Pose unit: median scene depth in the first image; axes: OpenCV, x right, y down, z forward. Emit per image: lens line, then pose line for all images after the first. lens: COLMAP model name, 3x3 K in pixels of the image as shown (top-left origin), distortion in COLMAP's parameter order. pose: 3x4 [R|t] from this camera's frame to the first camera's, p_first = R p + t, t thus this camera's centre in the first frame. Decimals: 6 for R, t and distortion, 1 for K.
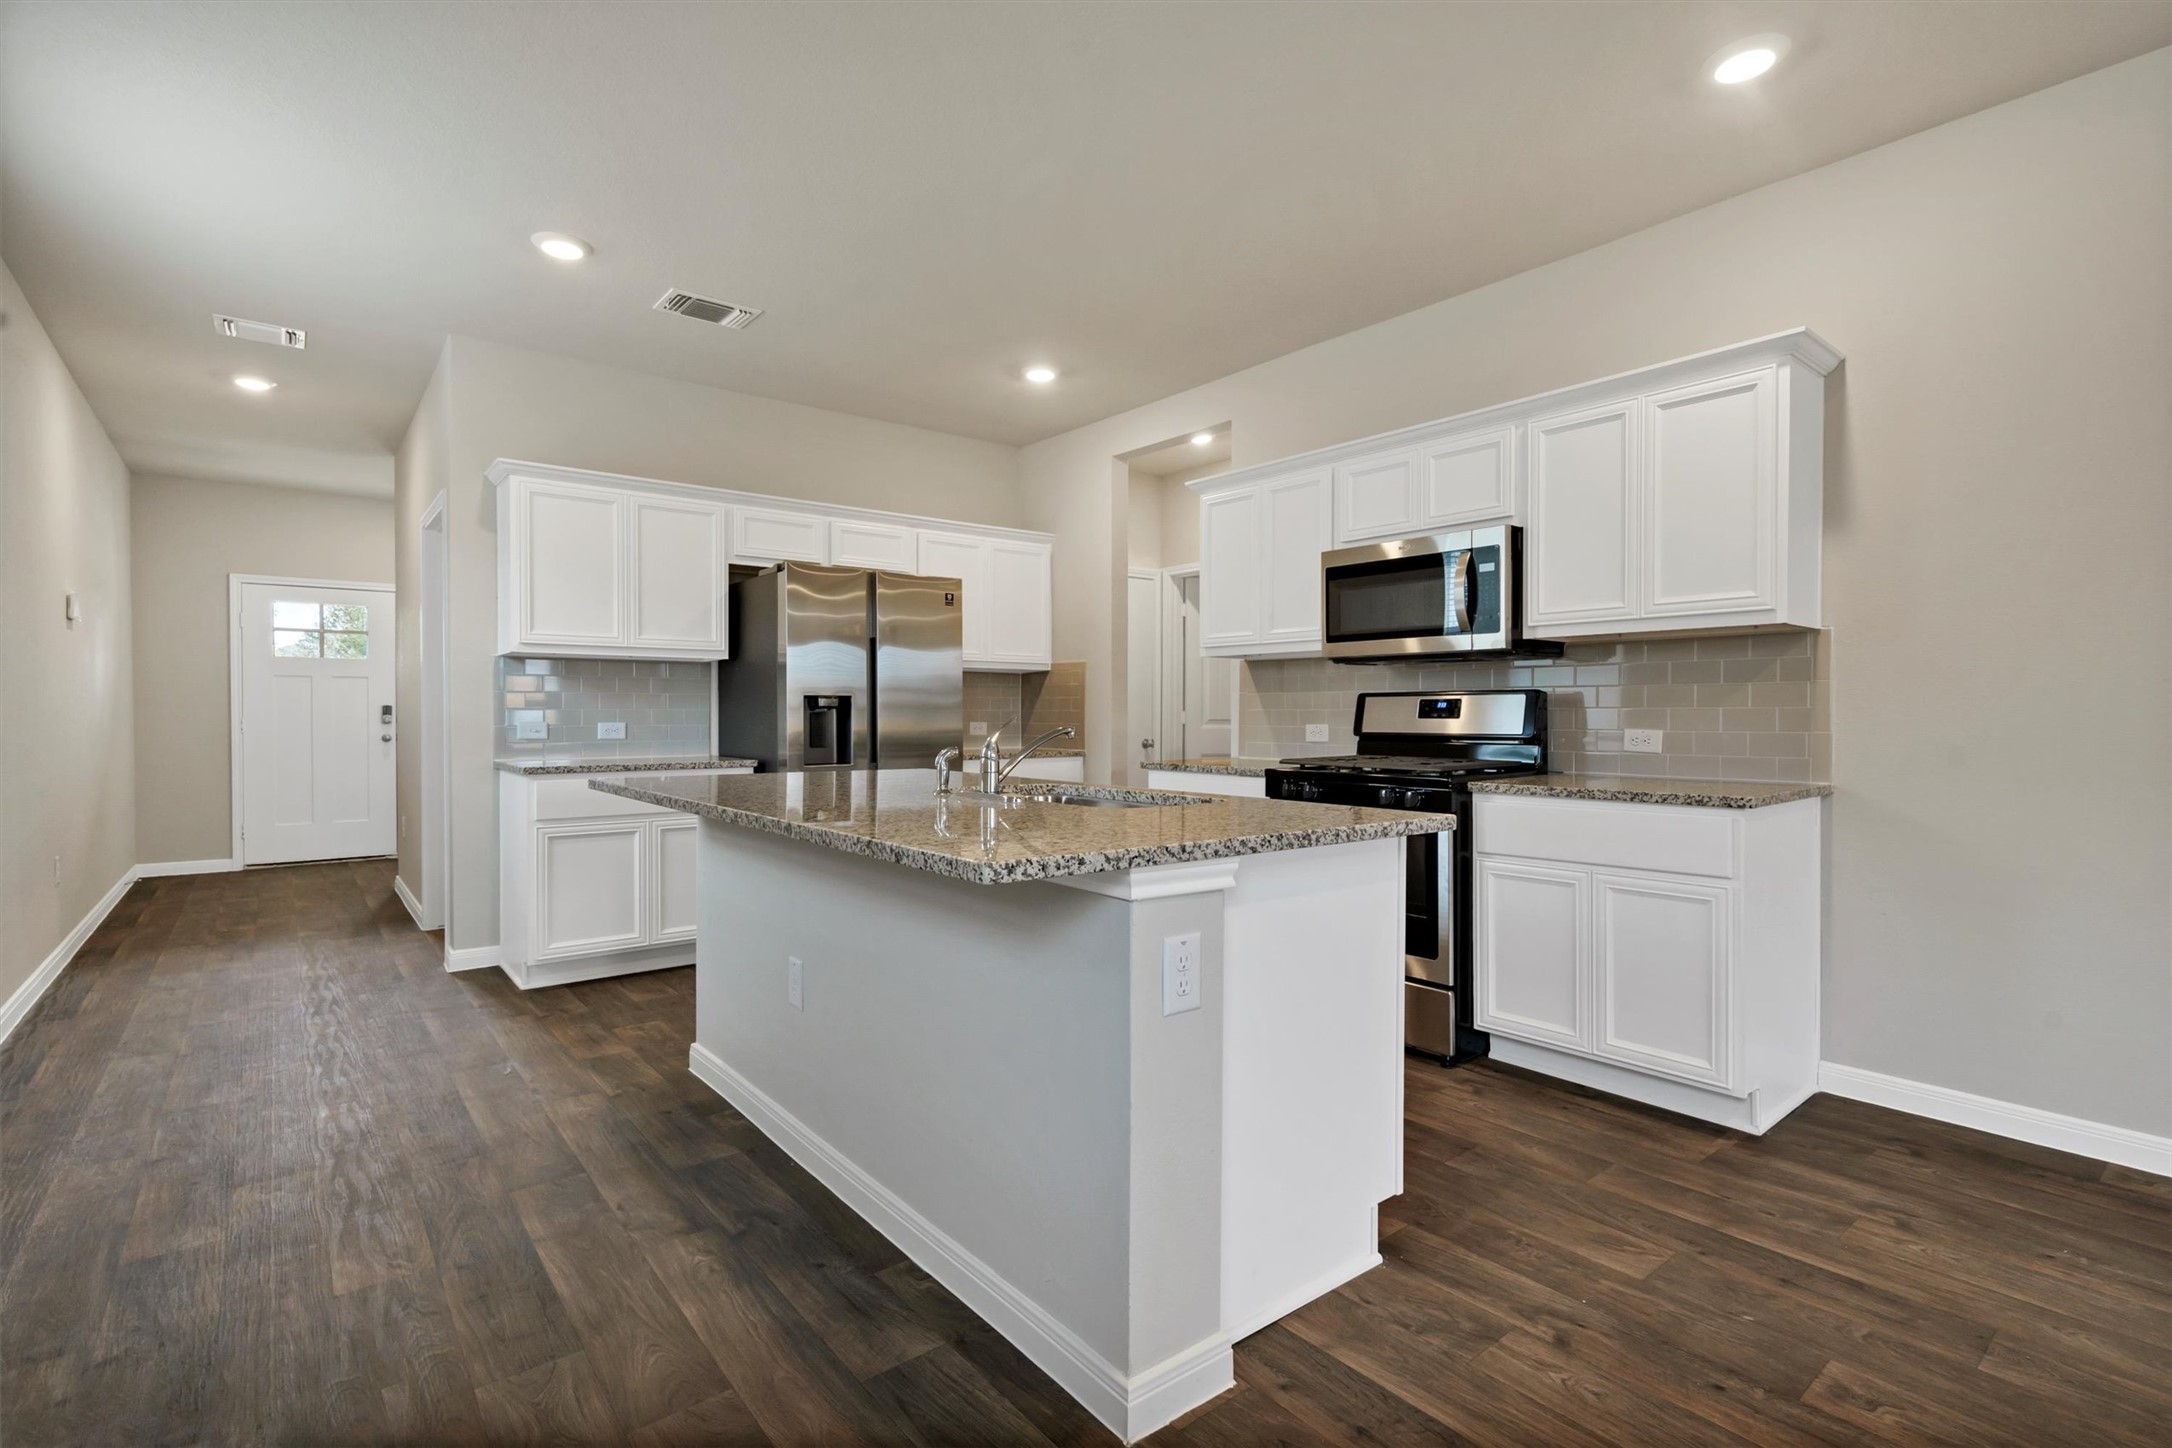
lens RADIAL K [[1012.7, 0, 1081.2], [0, 1012.7, 721.9], [0, 0, 1]] dist [-0.004279, -0.000274]
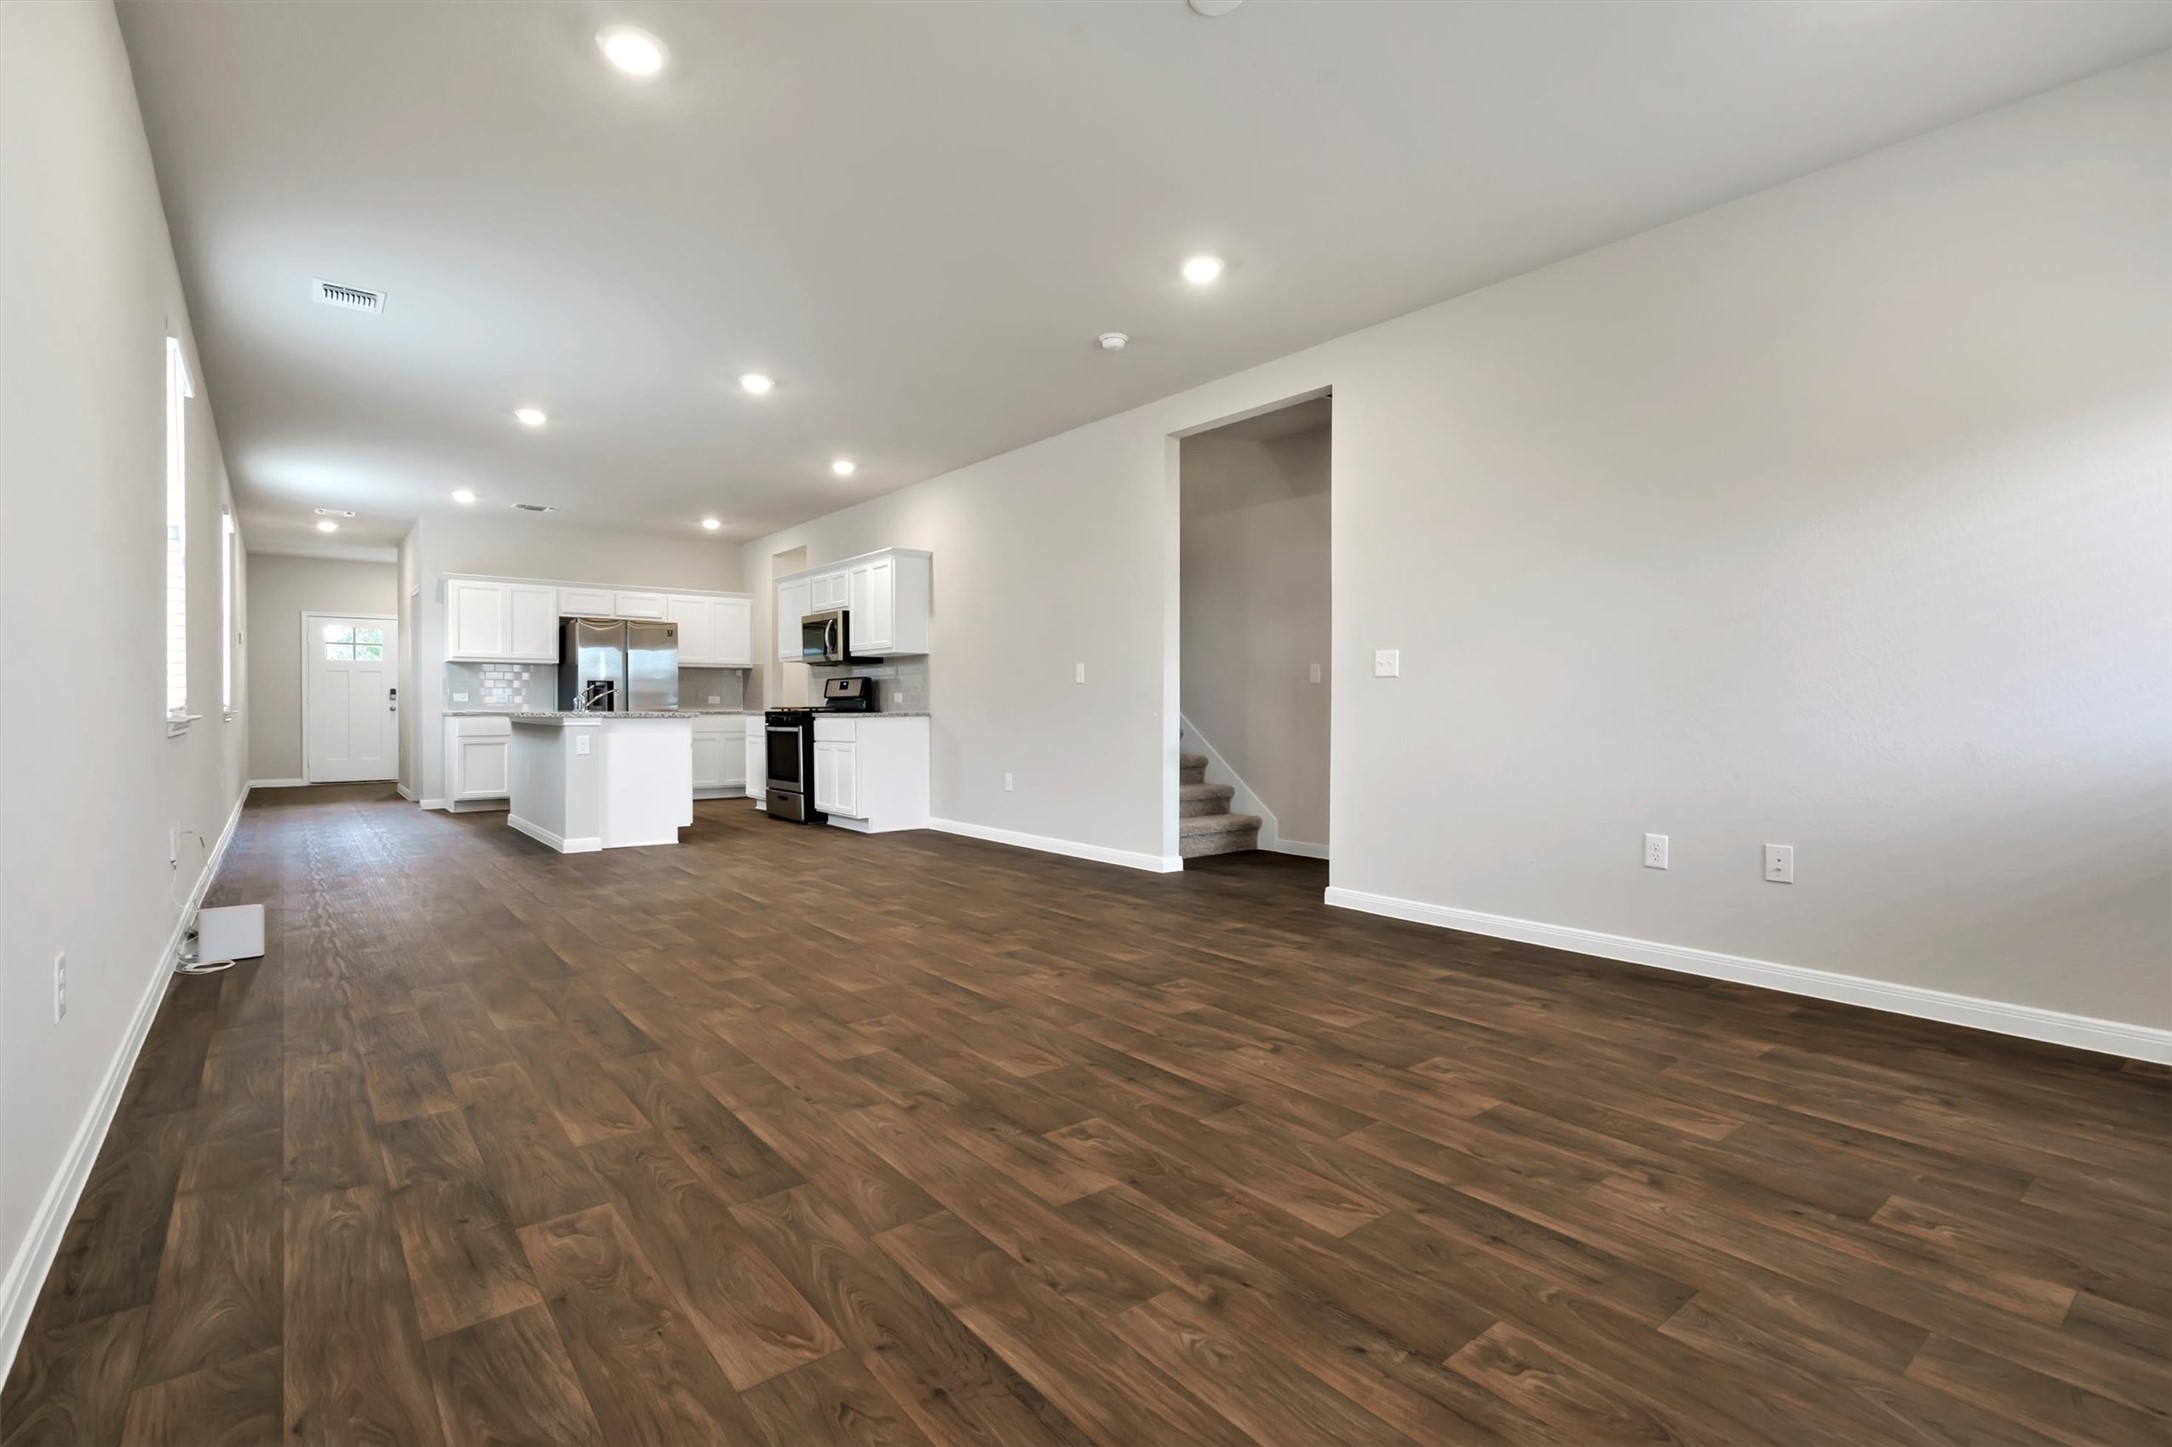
lens RADIAL K [[1040.7, 0, 1084.5], [0, 1040.7, 707.5], [0, 0, 1]] dist [-0.000797, -0.000159]
pose [[0.999873, -0.001165, -0.015925, 0.907903], [0.001034, 0.999965, -0.008244, 0.055818], [0.015934, 0.008227, 0.999839, -1.317427]]
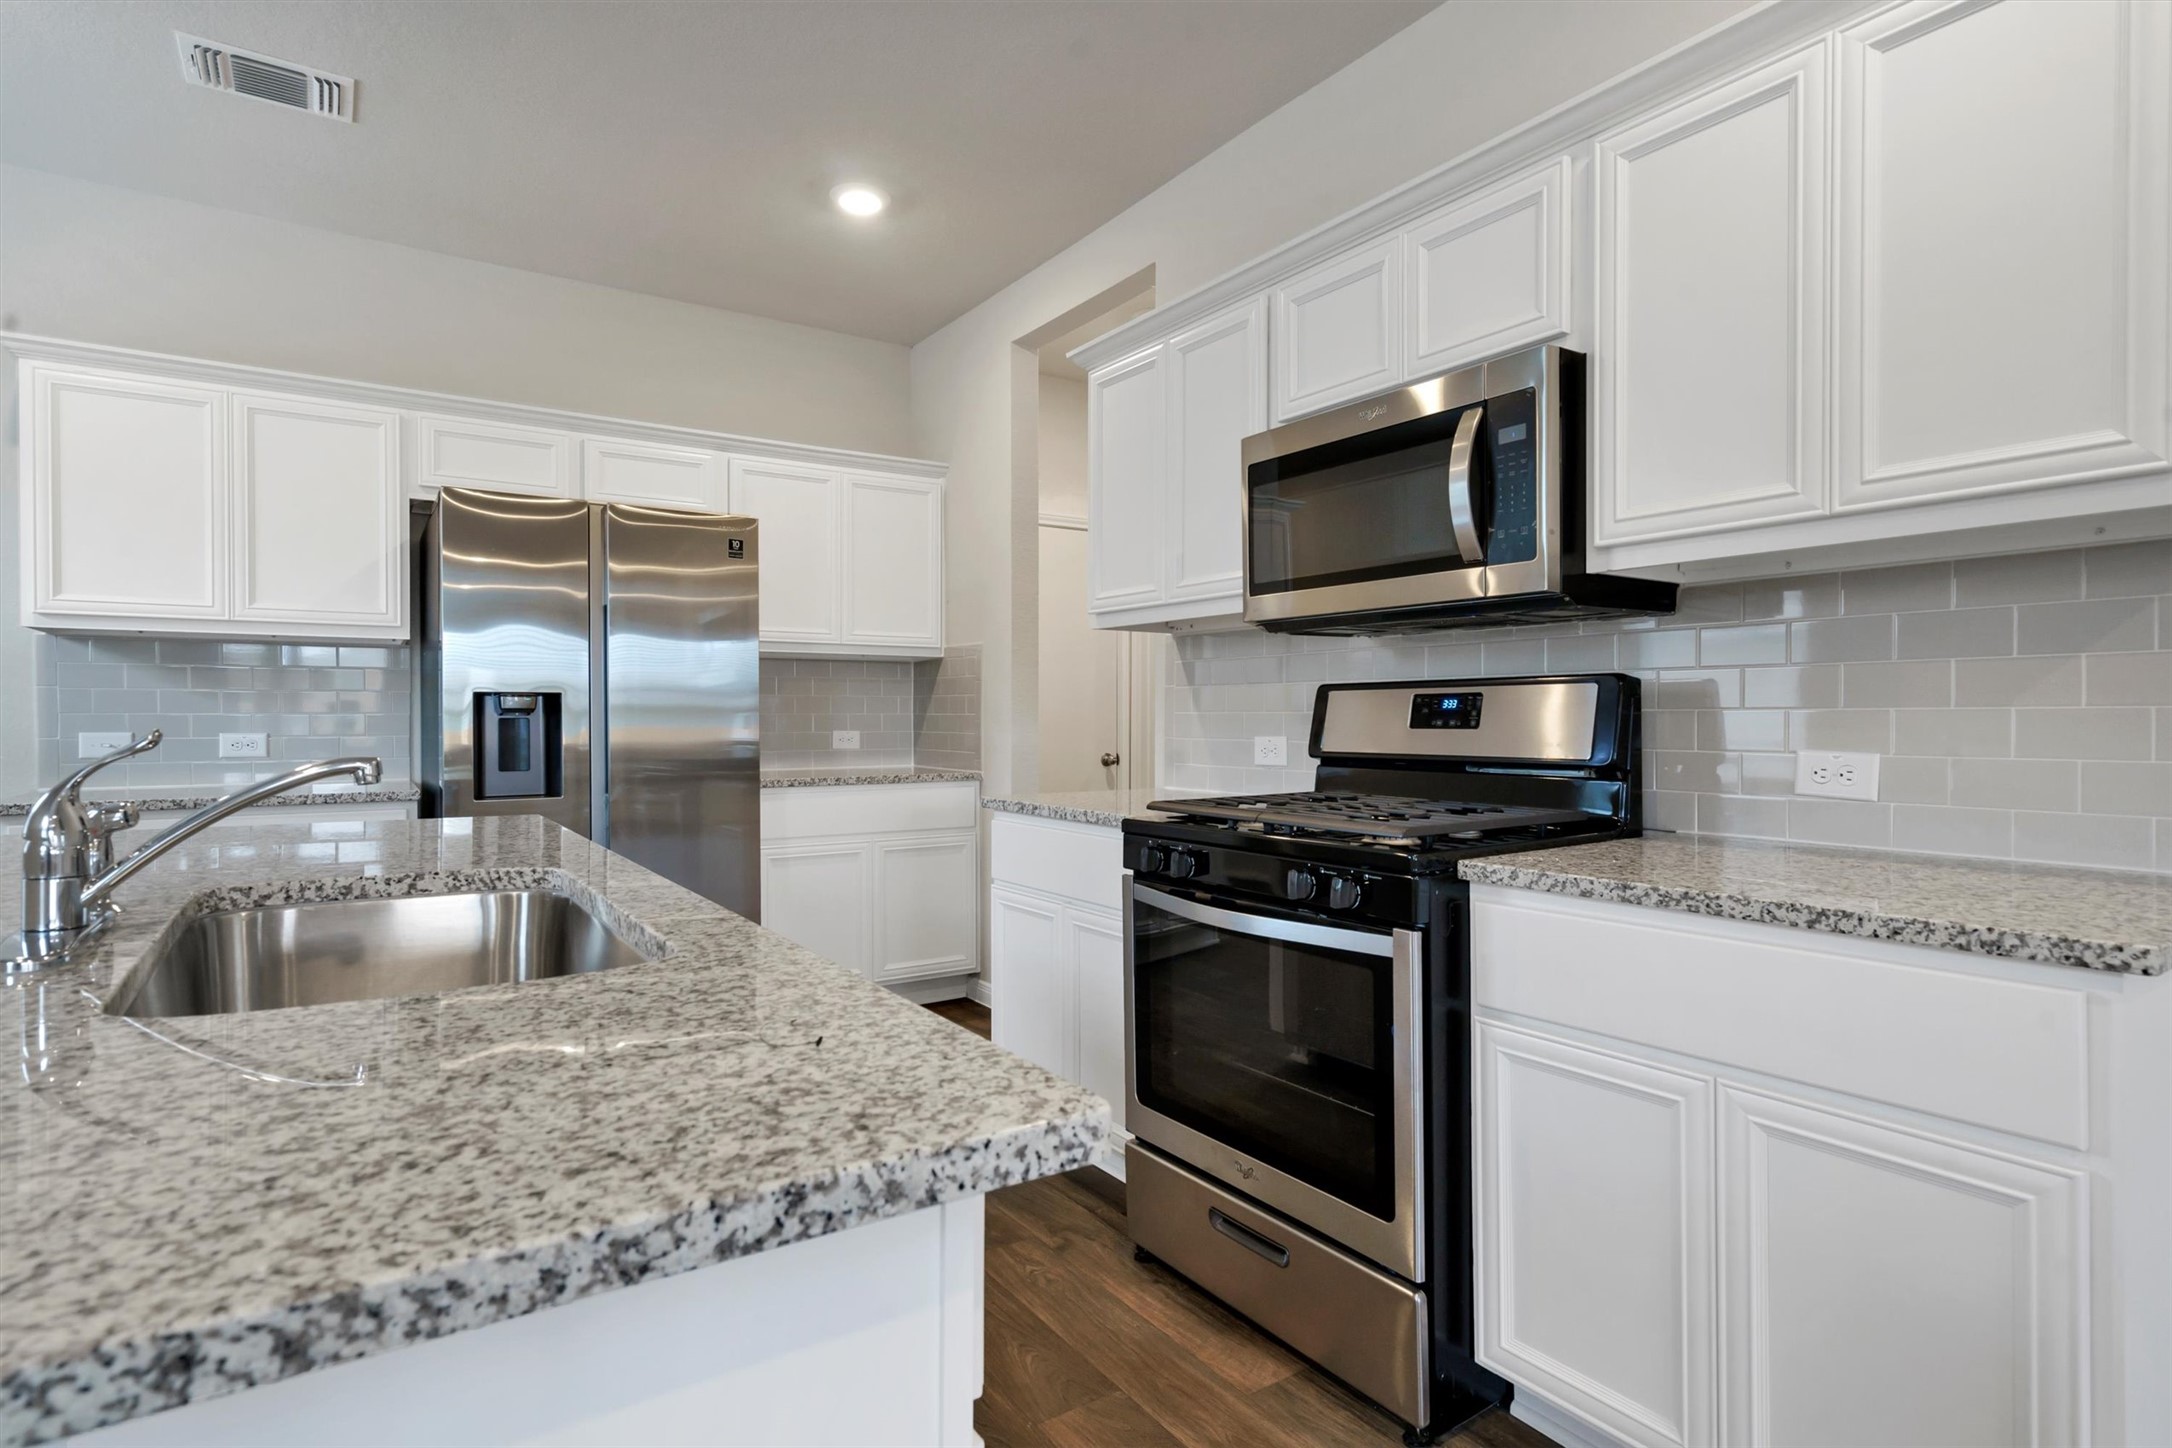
lens RADIAL K [[1100.5, 0, 1086.0], [0, 1100.5, 724.0], [0, 0, 1]] dist [0.003269, 0.000276]
pose [[0.996018, -0.000592, -0.089155, 0.205884], [0.000364, 0.999997, -0.002568, -0.004316], [0.089157, 0.002525, 0.996014, 0.372595]]
